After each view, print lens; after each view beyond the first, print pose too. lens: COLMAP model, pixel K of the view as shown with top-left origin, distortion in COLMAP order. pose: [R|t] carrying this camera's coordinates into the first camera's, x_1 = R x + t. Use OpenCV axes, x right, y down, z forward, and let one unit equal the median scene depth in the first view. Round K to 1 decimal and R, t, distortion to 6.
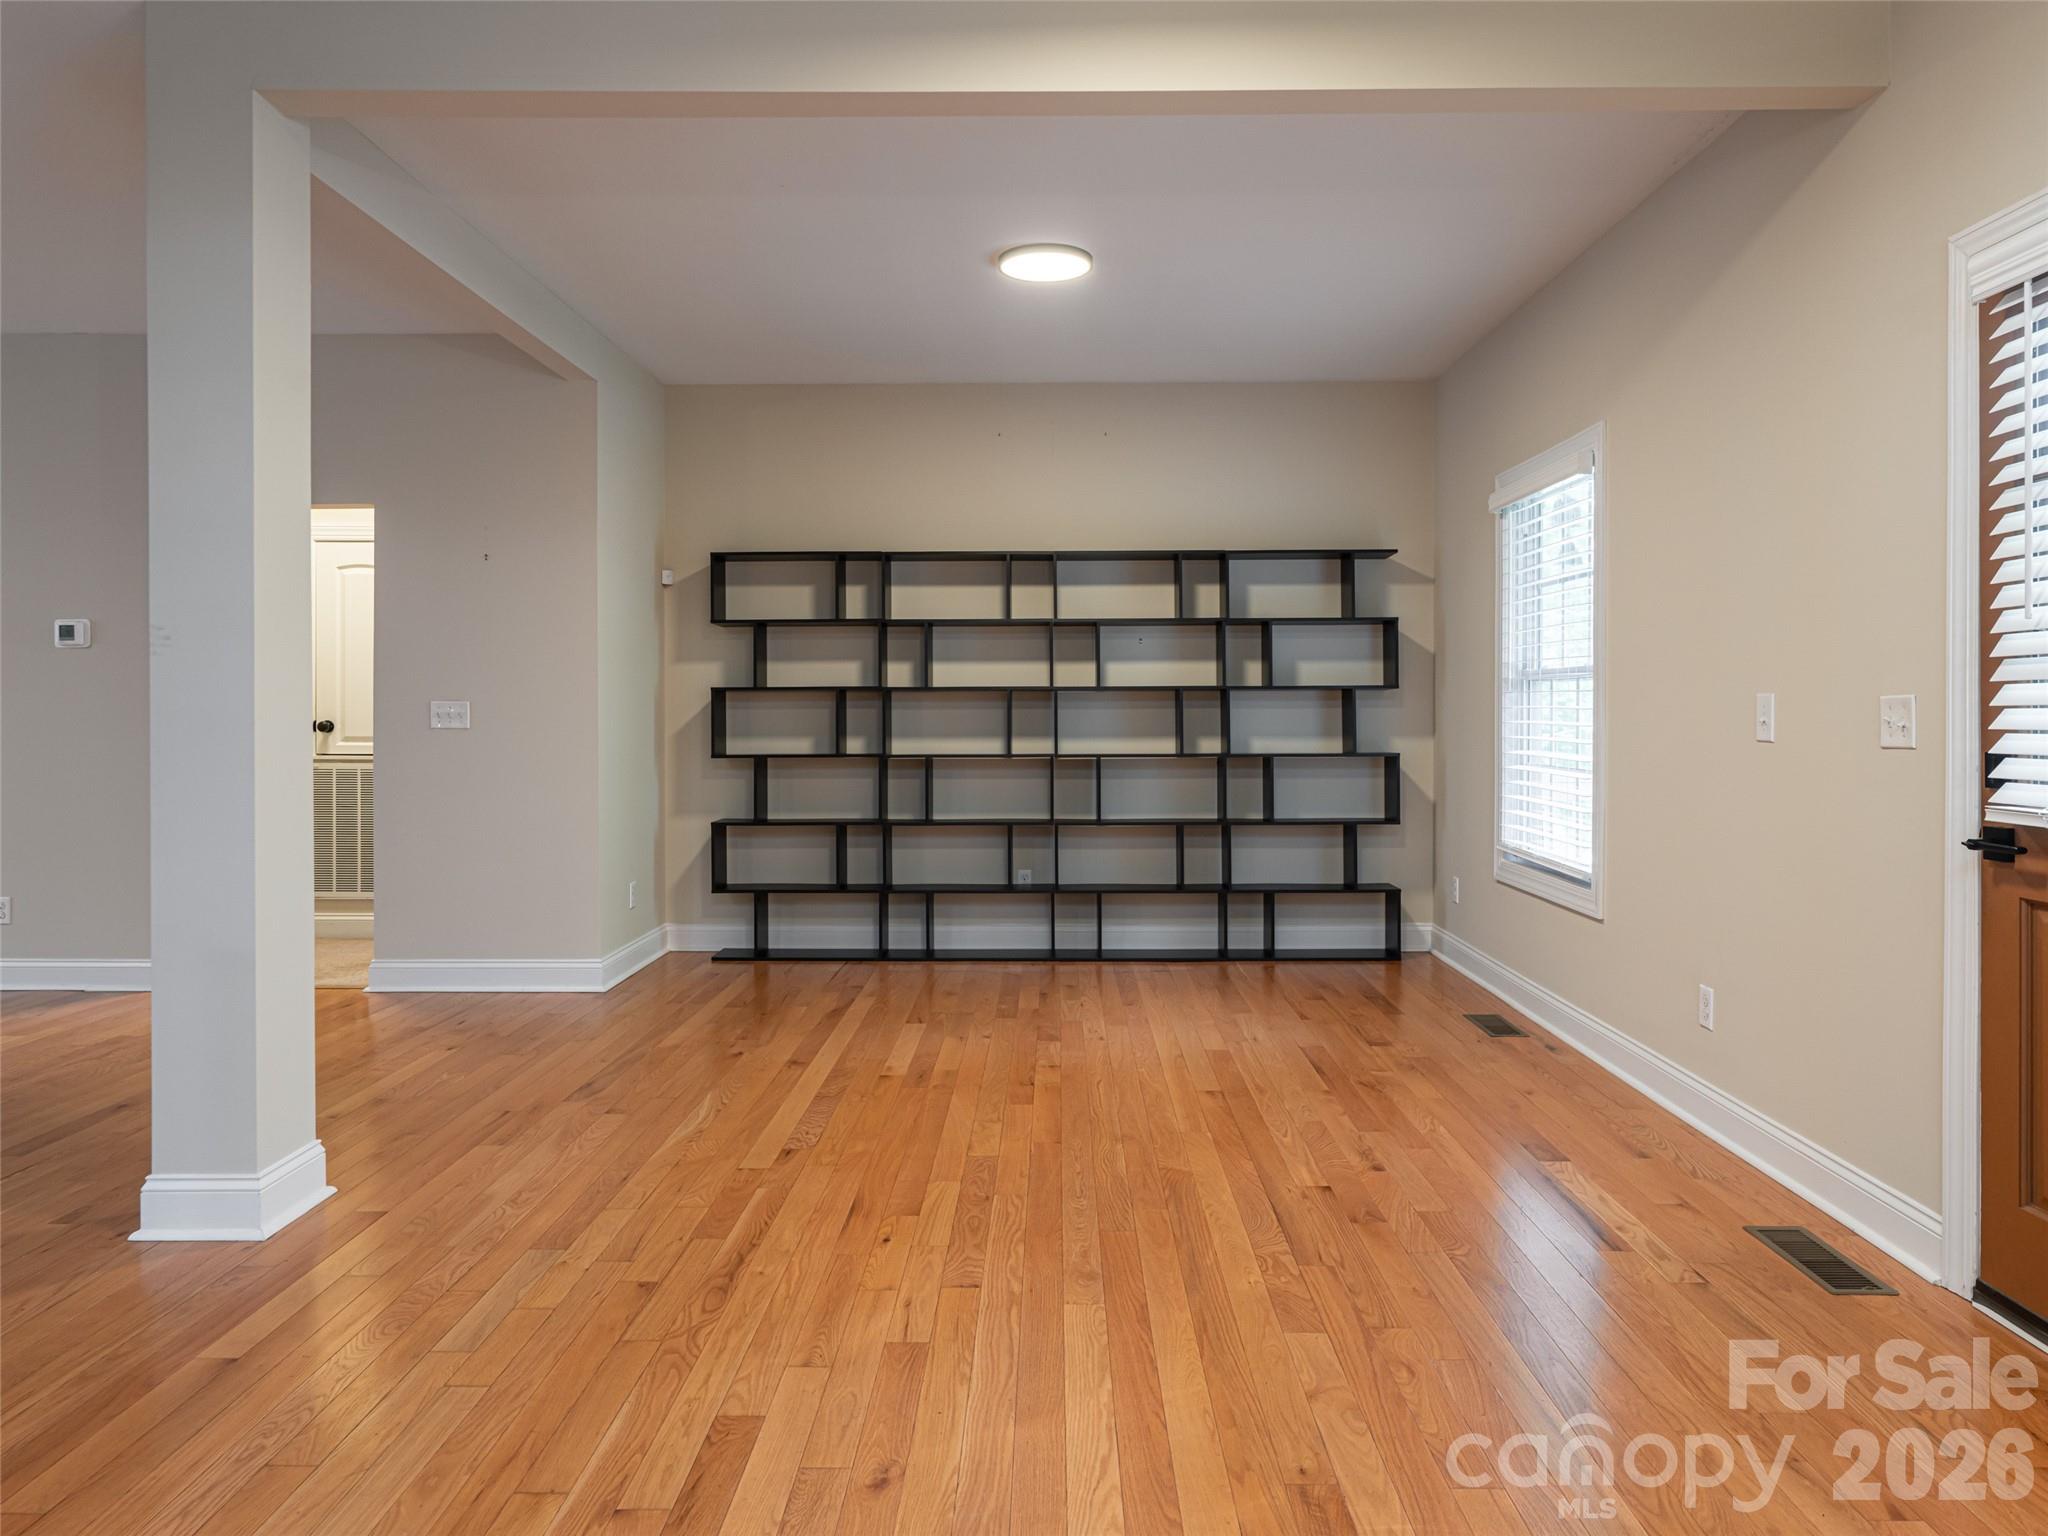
lens RADIAL K [[1321.3, 0, 1046.9], [0, 1321.3, 718.0], [0, 0, 1]] dist [-0.001526, 0.005655]
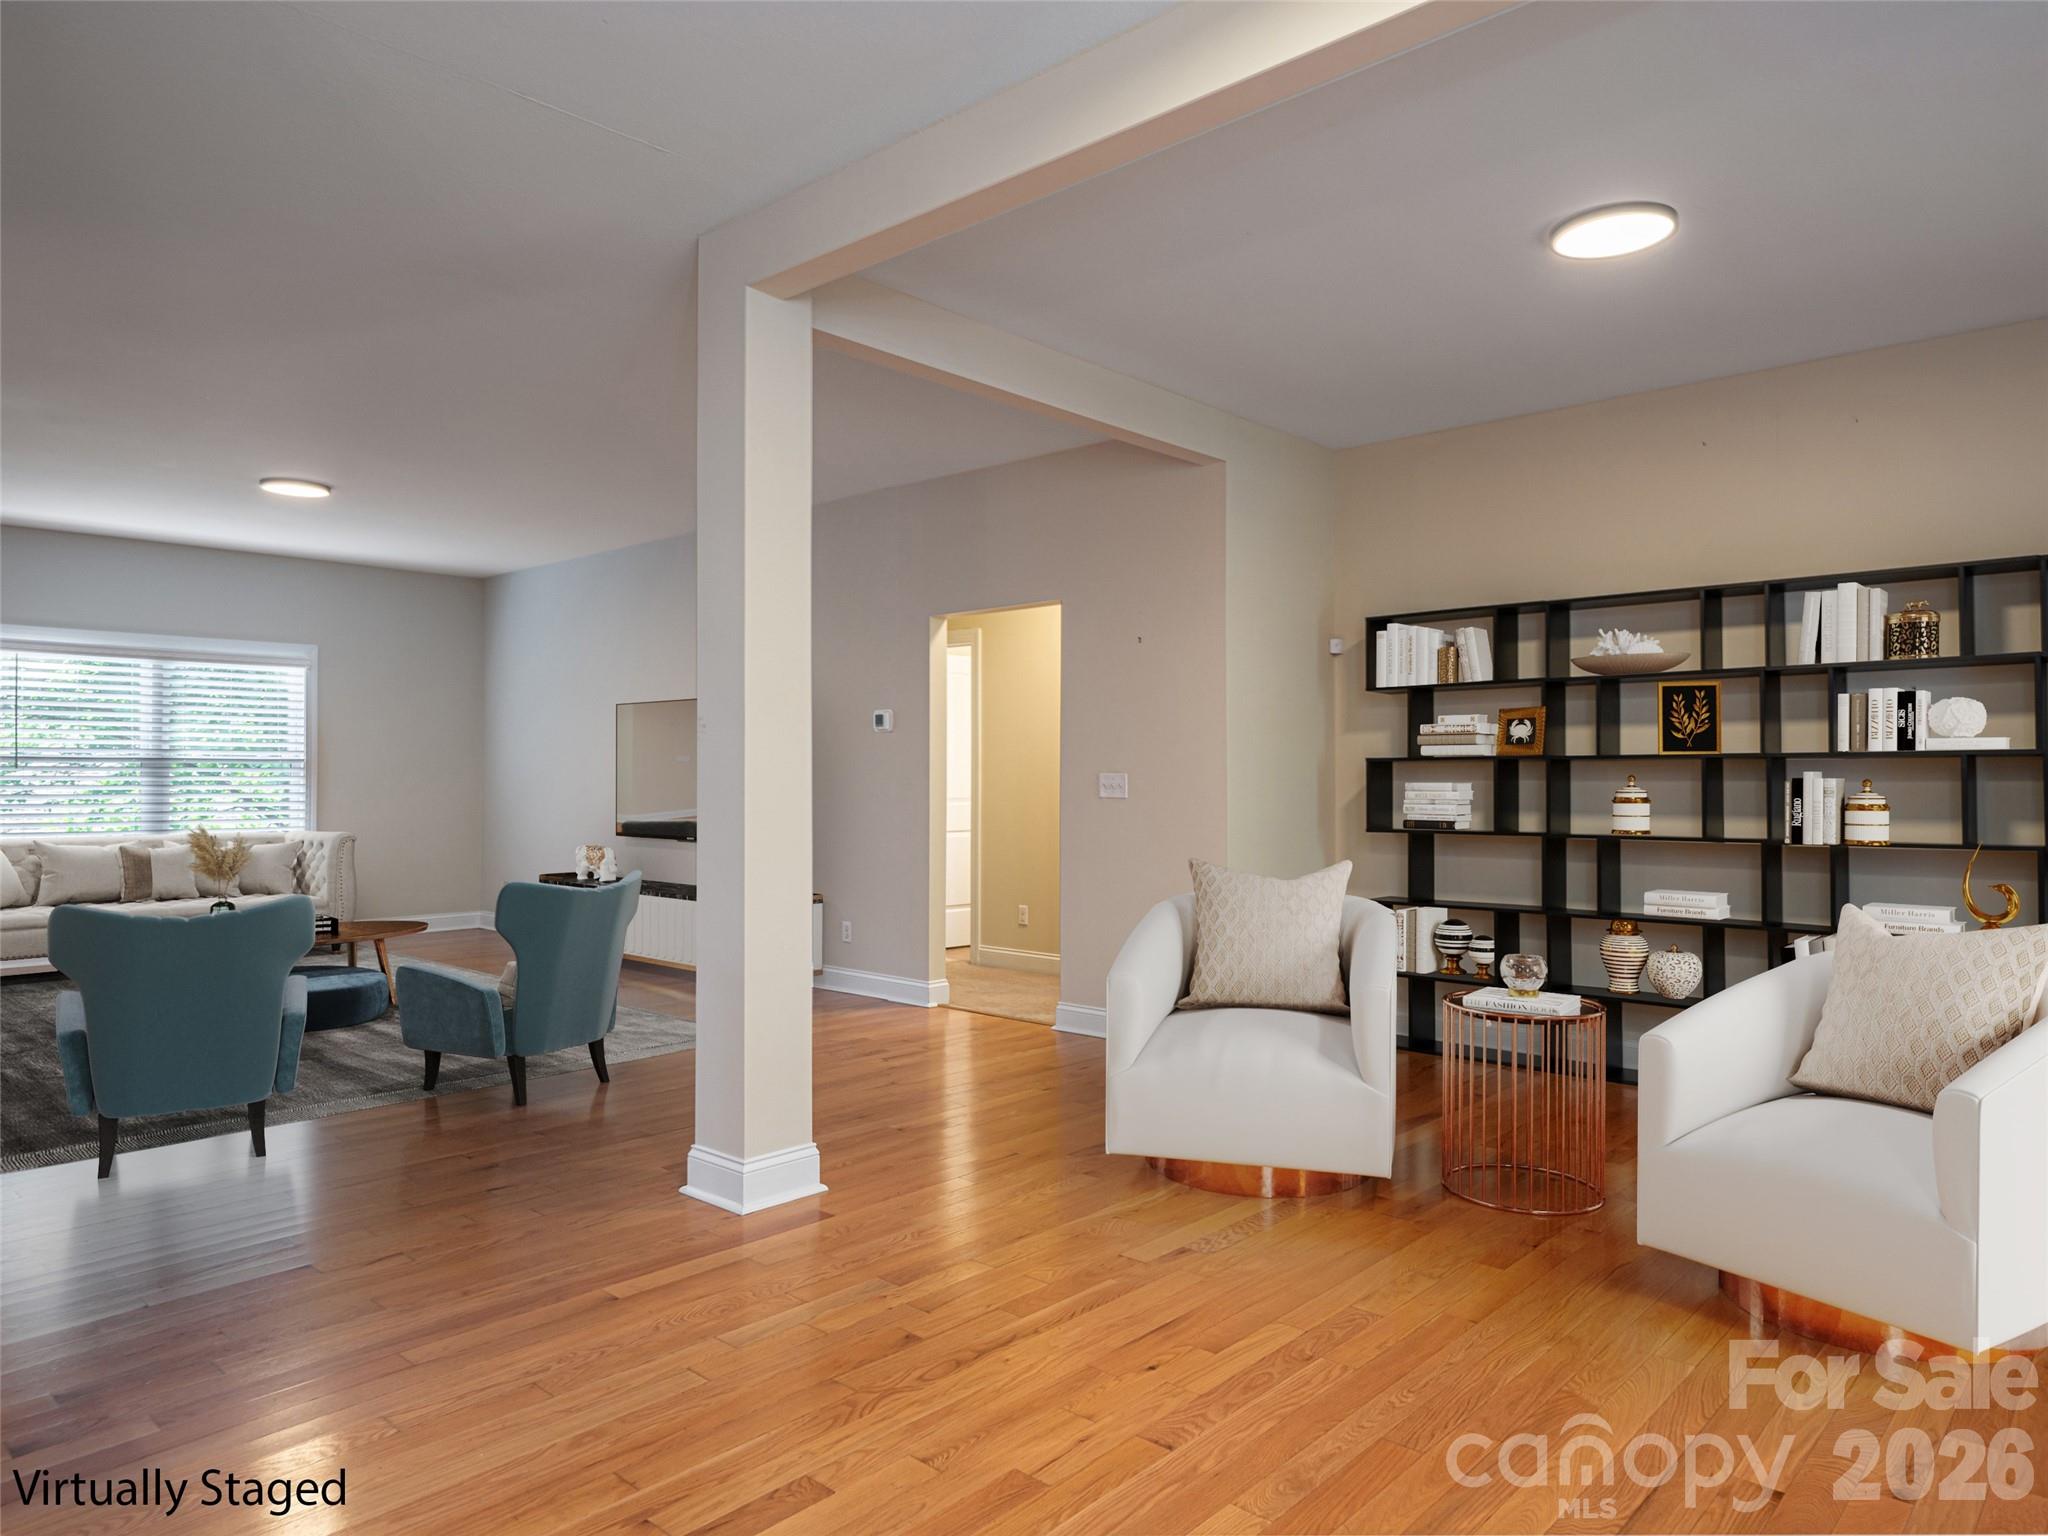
lens RADIAL K [[1321.3, 0, 1020.4], [0, 1321.3, 770.3], [0, 0, 1]] dist [-0.001526, 0.005655]
pose [[0.745144, -0.003672, -0.666894, 0.368517], [-0.007551, 0.999874, -0.013943, 0.001421], [0.666861, 0.015425, 0.745022, 0.235271]]
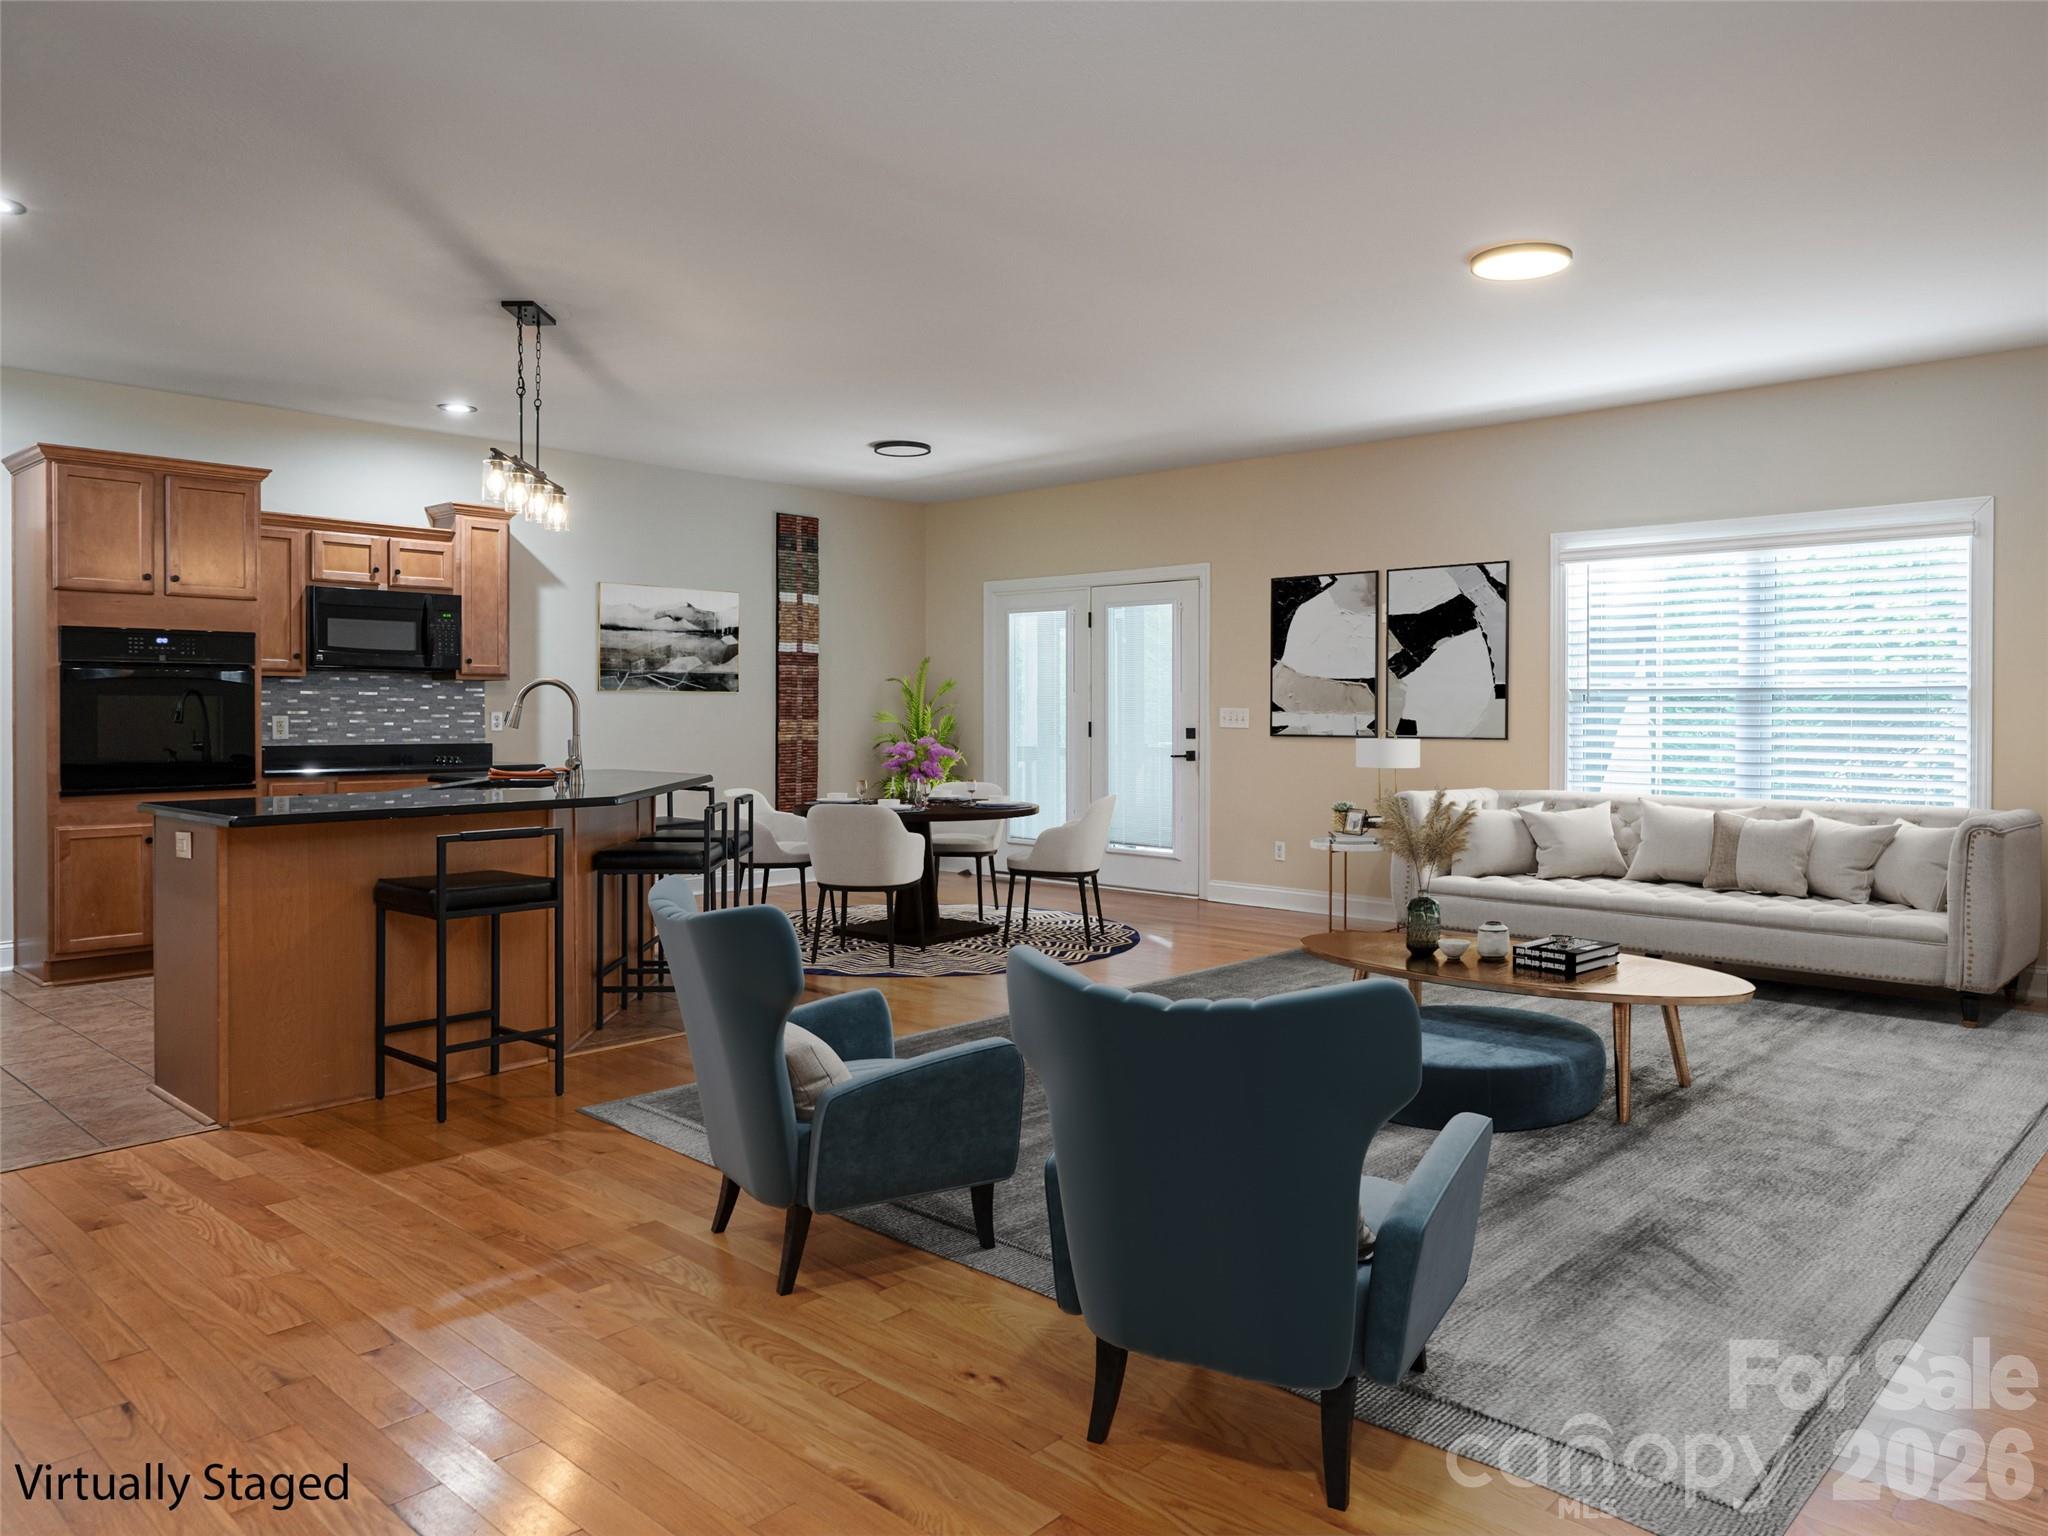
lens RADIAL K [[1391.1, 0, 1051.9], [0, 1391.1, 726.4], [0, 0, 1]] dist [0.011180, -0.001550]
pose [[-0.667411, 0.006268, -0.744663, -0.530299], [-0.008174, 0.999843, 0.015742, -0.016949], [0.744645, 0.016593, -0.667255, 1.625472]]
